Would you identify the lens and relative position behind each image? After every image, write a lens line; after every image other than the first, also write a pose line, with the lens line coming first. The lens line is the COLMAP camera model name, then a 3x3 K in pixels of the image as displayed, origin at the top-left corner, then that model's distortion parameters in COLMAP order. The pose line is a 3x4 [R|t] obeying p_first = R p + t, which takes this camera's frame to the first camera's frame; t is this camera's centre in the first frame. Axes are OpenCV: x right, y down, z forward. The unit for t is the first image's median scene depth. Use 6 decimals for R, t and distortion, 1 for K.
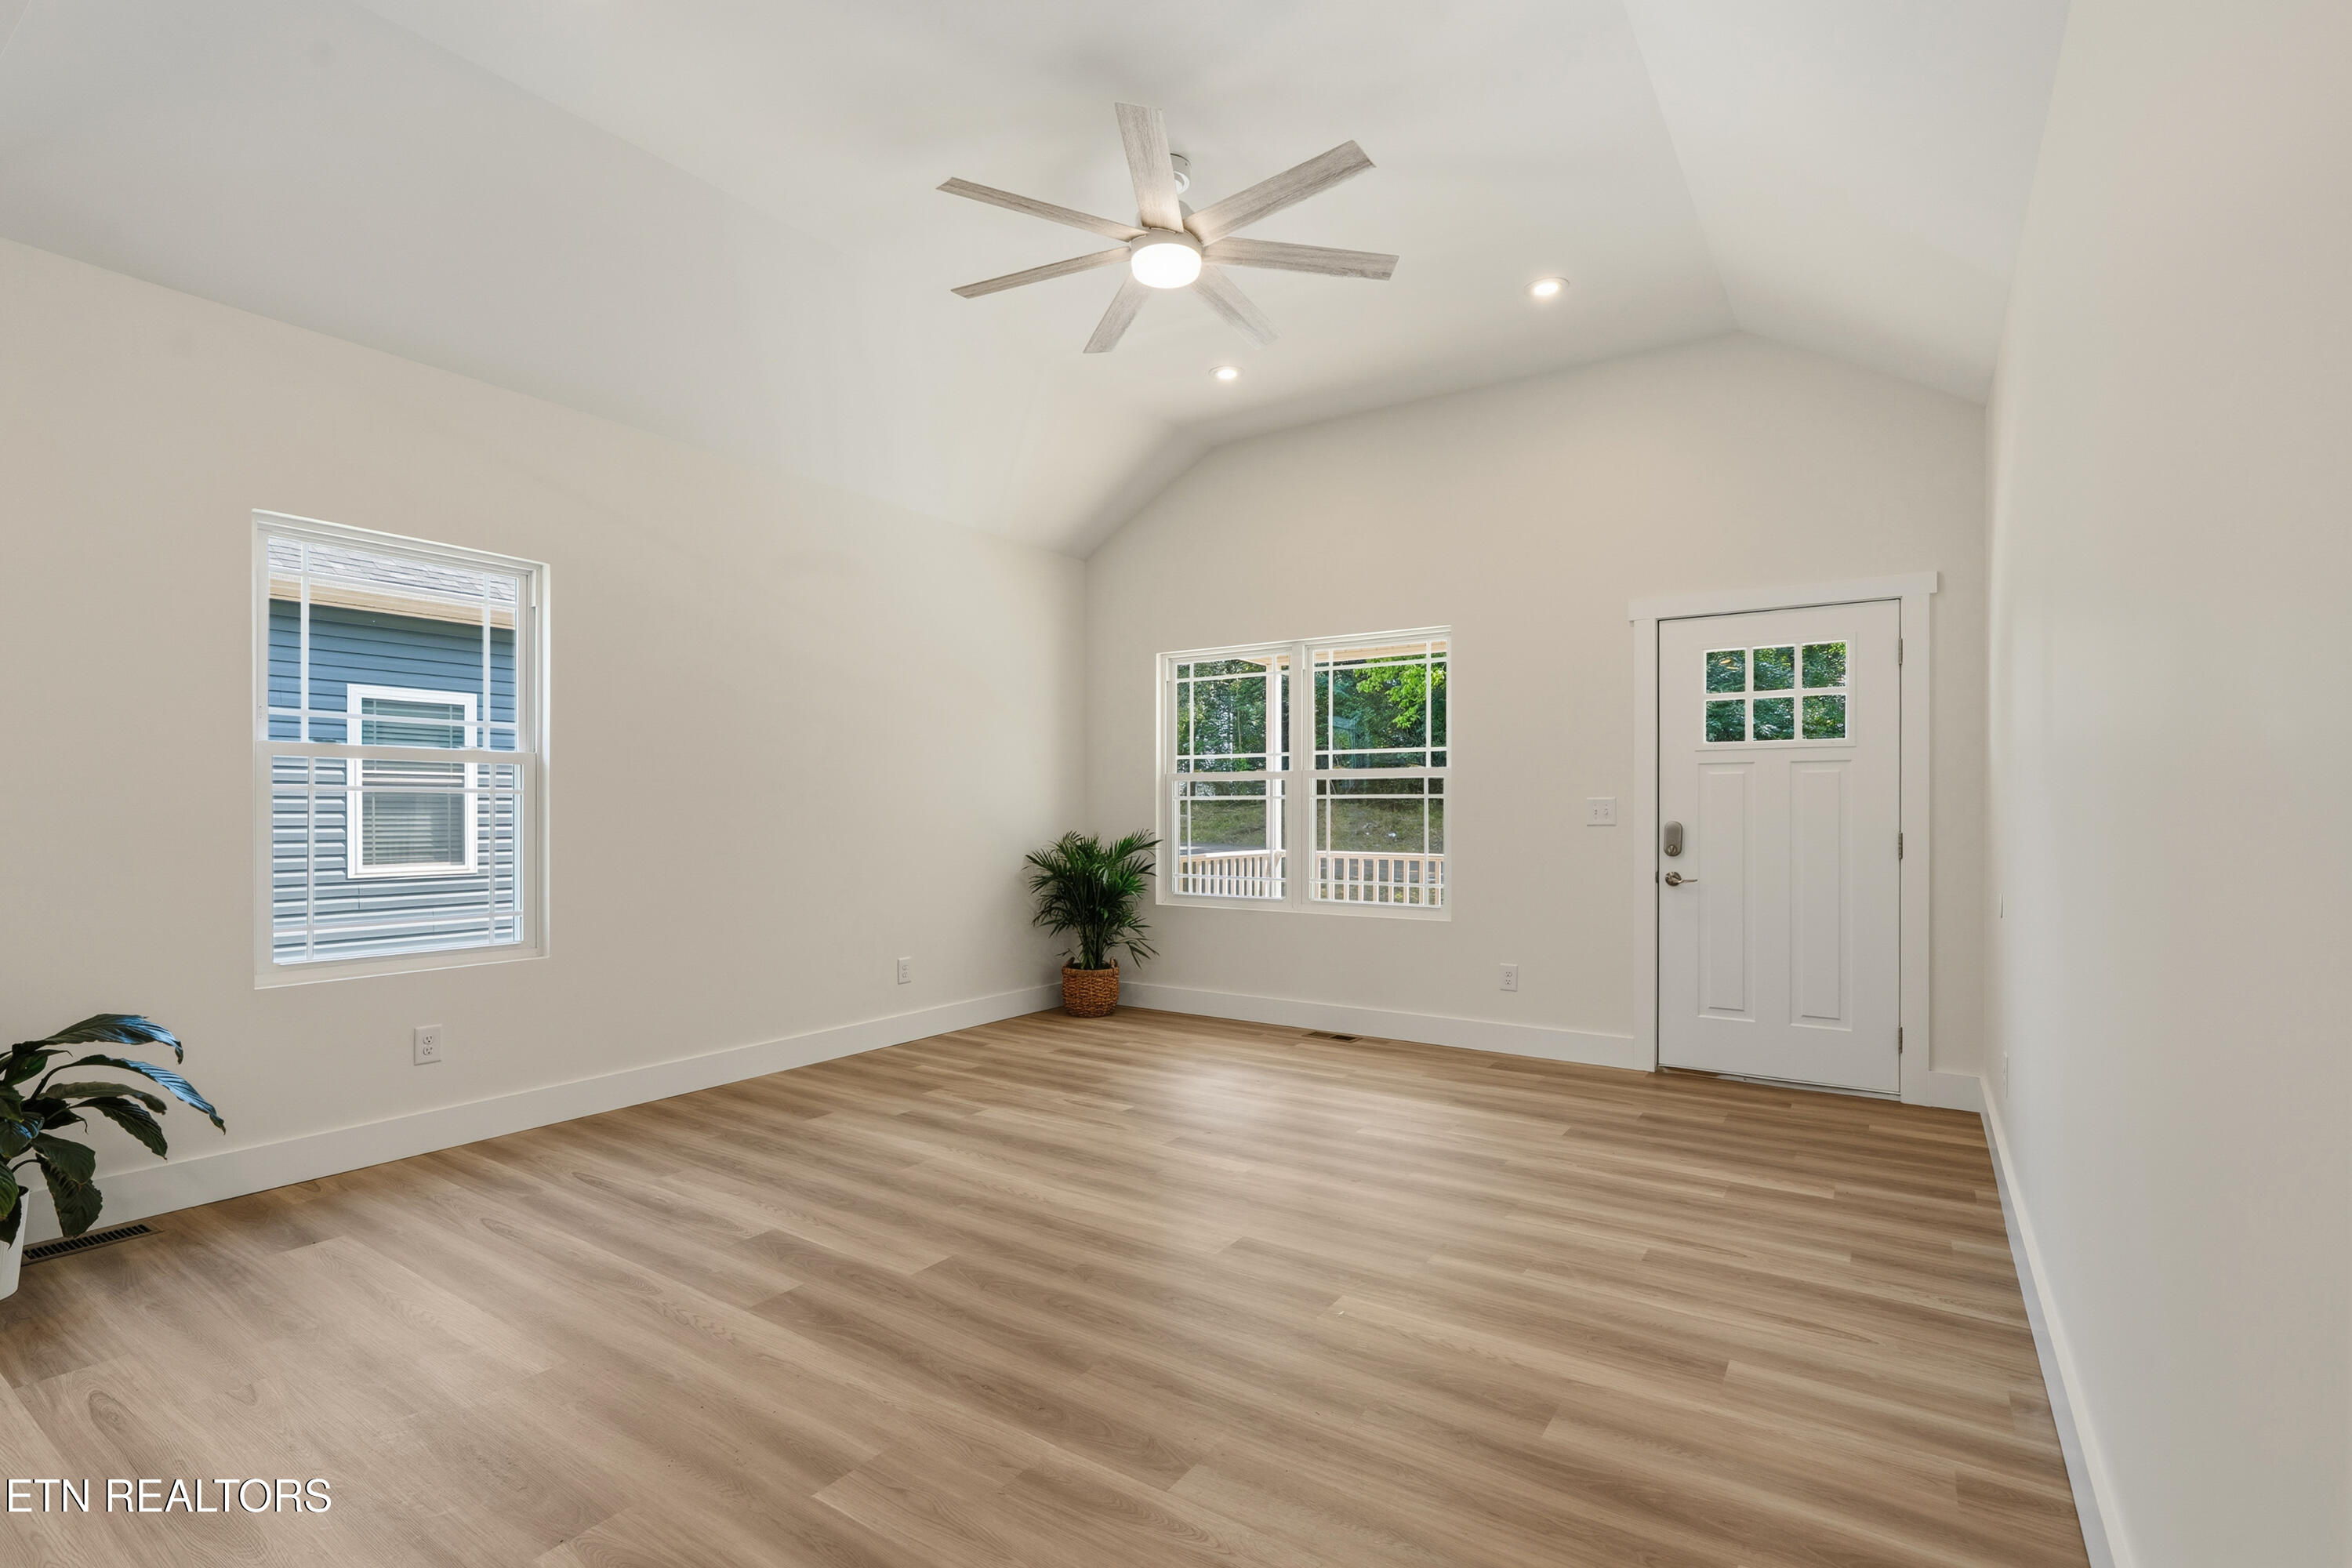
lens RADIAL K [[1081.9, 0, 1196.9], [0, 1081.9, 823.5], [0, 0, 1]] dist [-0.007259, 0.000025]
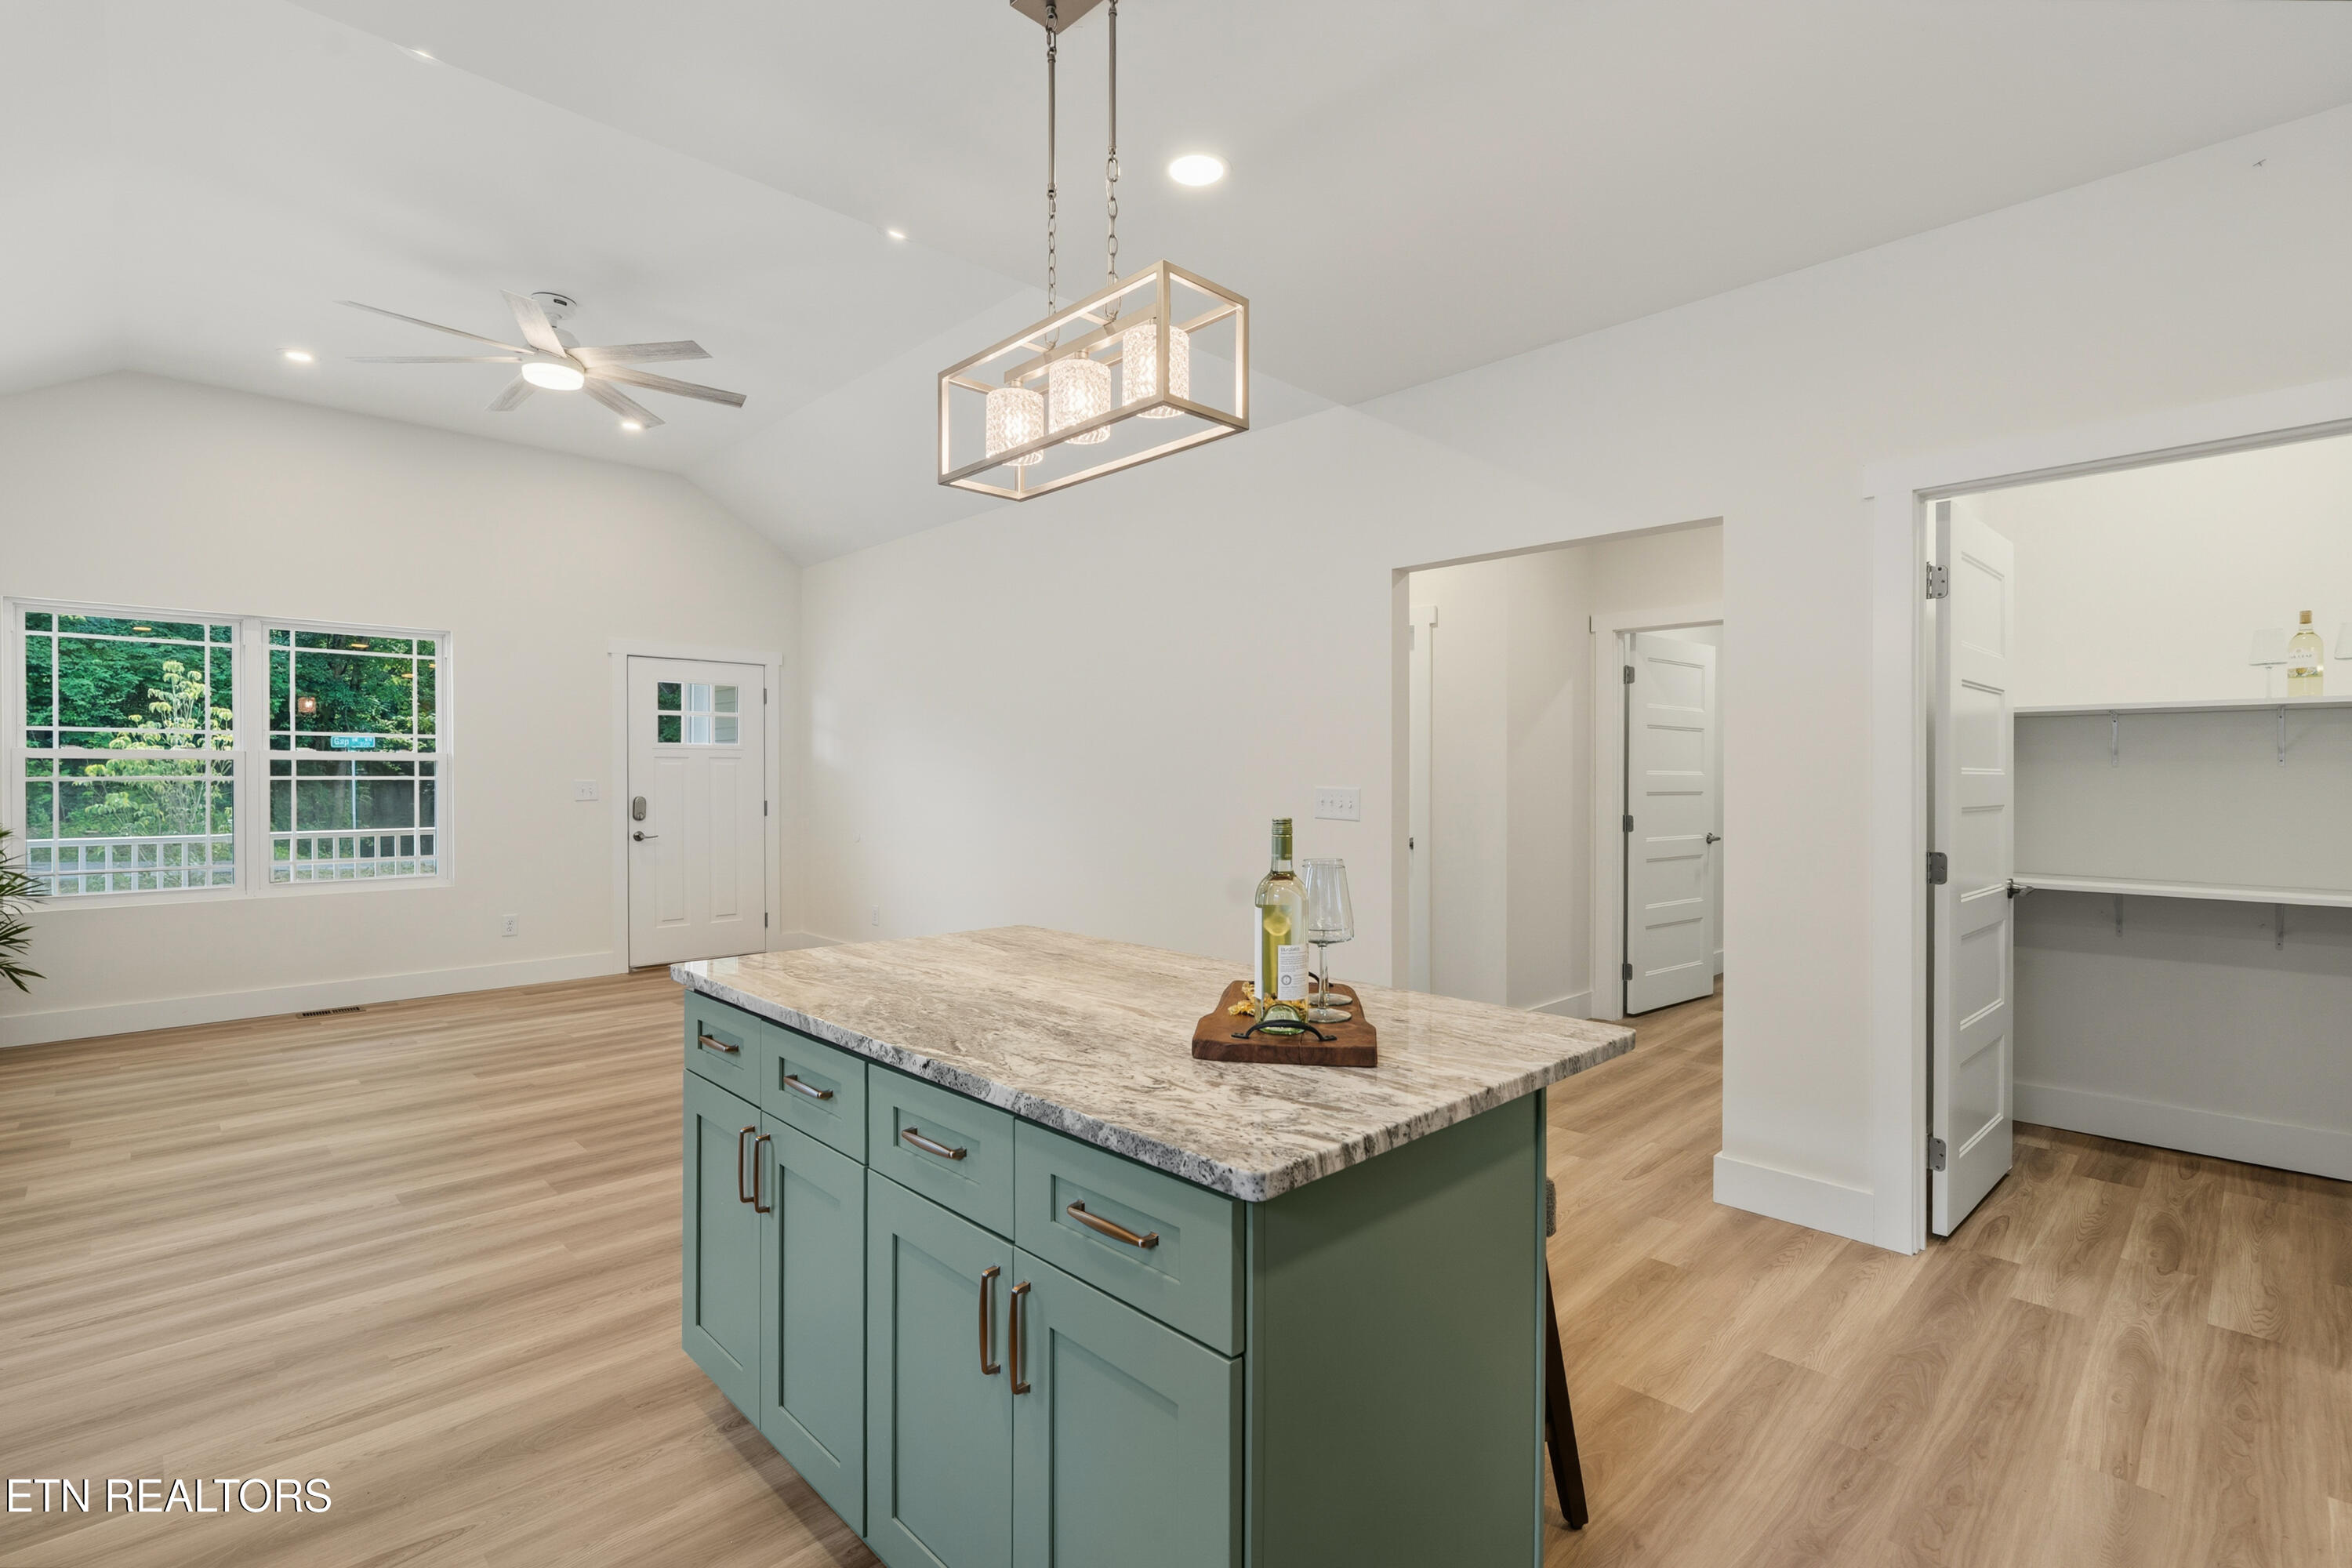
lens RADIAL K [[1081.9, 0, 1172.6], [0, 1081.9, 771.4], [0, 0, 1]] dist [-0.007259, 0.000025]
pose [[0.197864, 0.001571, 0.980228, -0.840751], [0.009064, 0.999953, -0.003433, -0.023879], [-0.980188, 0.009564, 0.197841, 0.013006]]
